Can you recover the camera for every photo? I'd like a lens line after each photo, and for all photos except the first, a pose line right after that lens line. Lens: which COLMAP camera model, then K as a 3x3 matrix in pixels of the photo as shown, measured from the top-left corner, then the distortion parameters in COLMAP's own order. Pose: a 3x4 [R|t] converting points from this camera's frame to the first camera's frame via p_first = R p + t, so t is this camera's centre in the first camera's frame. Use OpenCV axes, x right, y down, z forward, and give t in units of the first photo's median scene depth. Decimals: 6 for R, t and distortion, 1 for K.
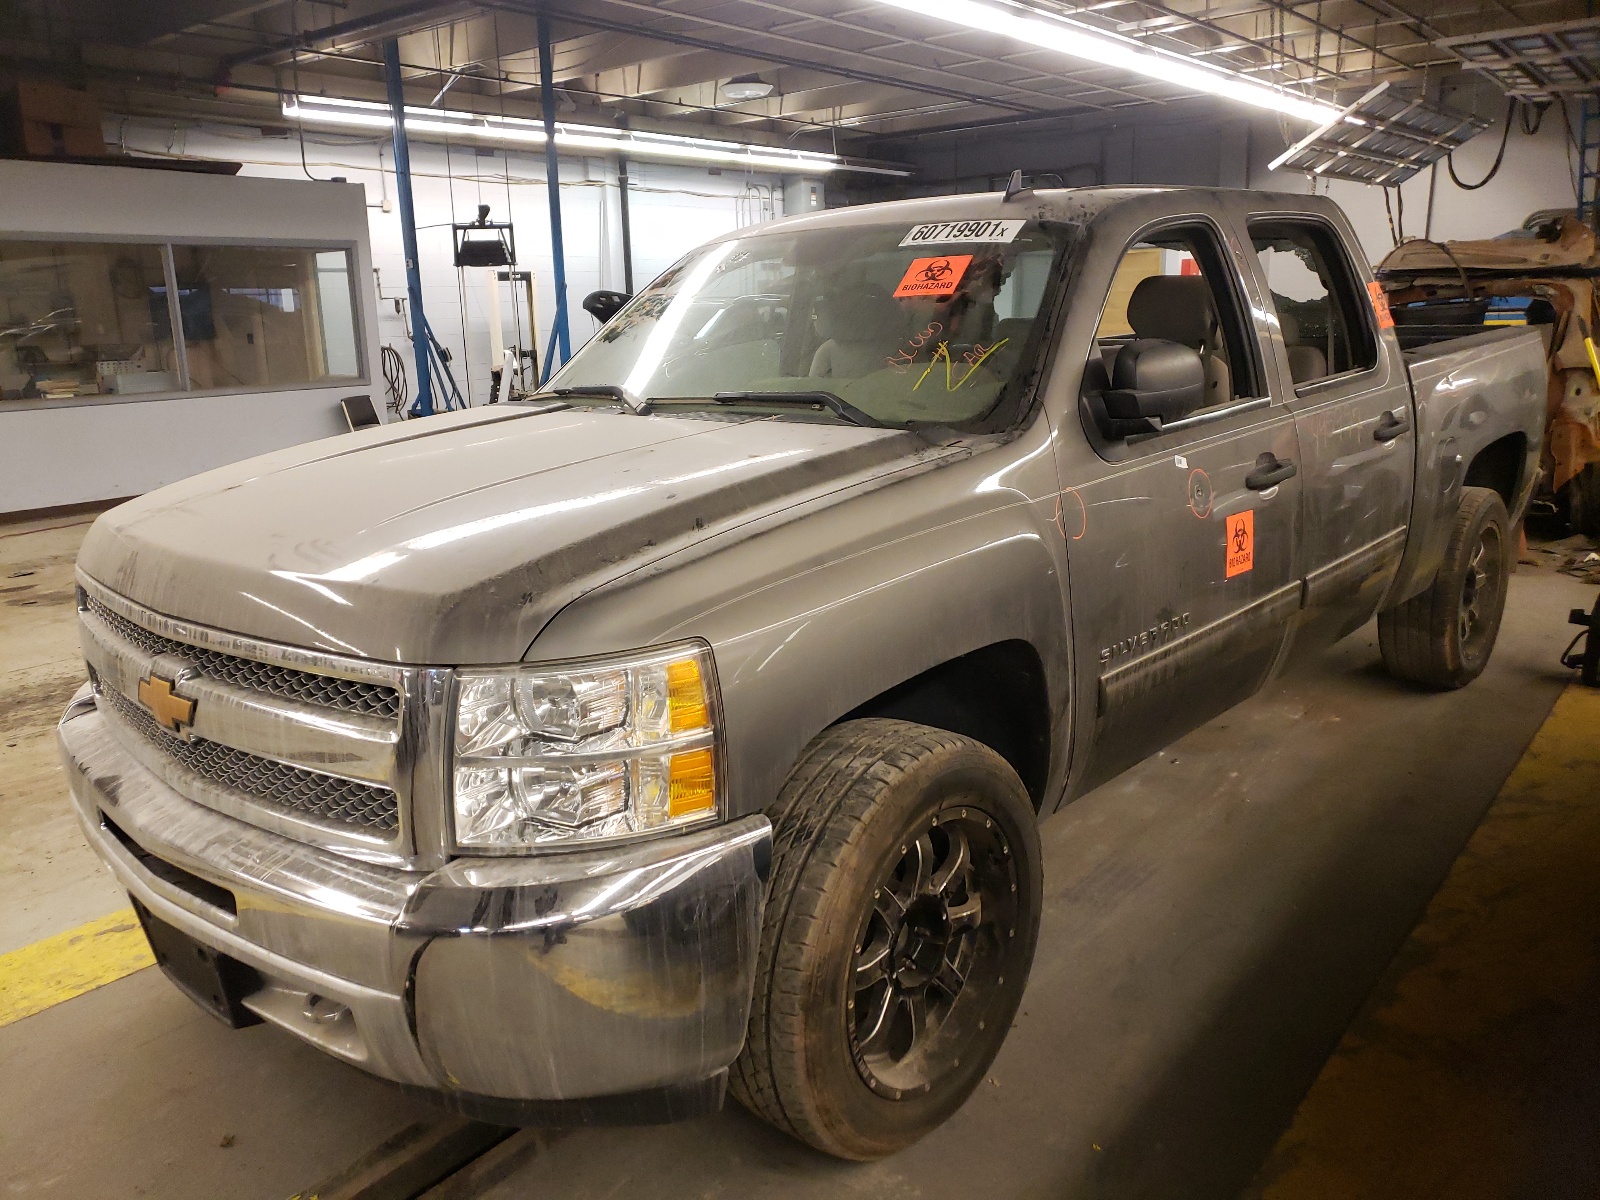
lens RADIAL K [[1294.3, 0, 802.4], [0, 1294.3, 603.6], [0, 0, 1]] dist [0.045174, -0.001667]
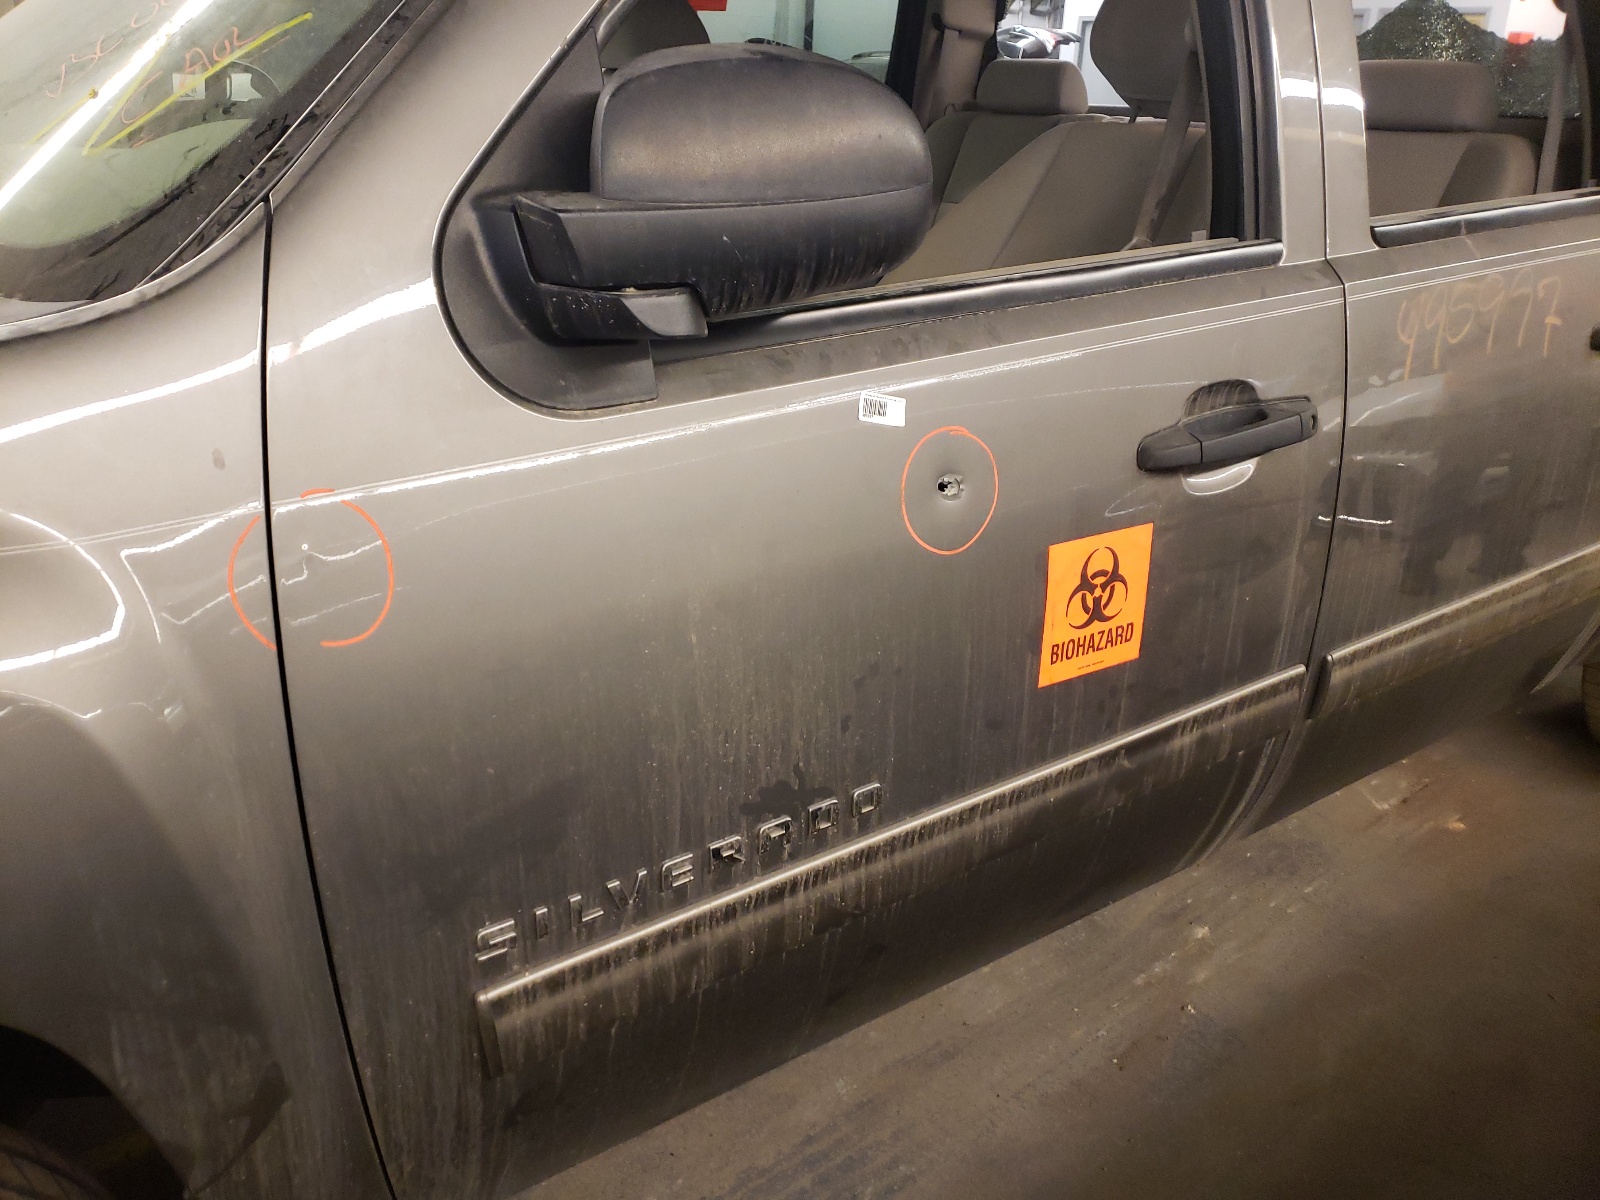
lens RADIAL K [[1207.2, 0, 796.9], [0, 1207.2, 592.1], [0, 0, 1]] dist [0.069463, 0.002675]
pose [[0.969077, 0.131952, -0.208513, 0.312493], [-0.097304, 0.980887, 0.168502, -0.102181], [0.226762, -0.143002, 0.963395, 0.586294]]
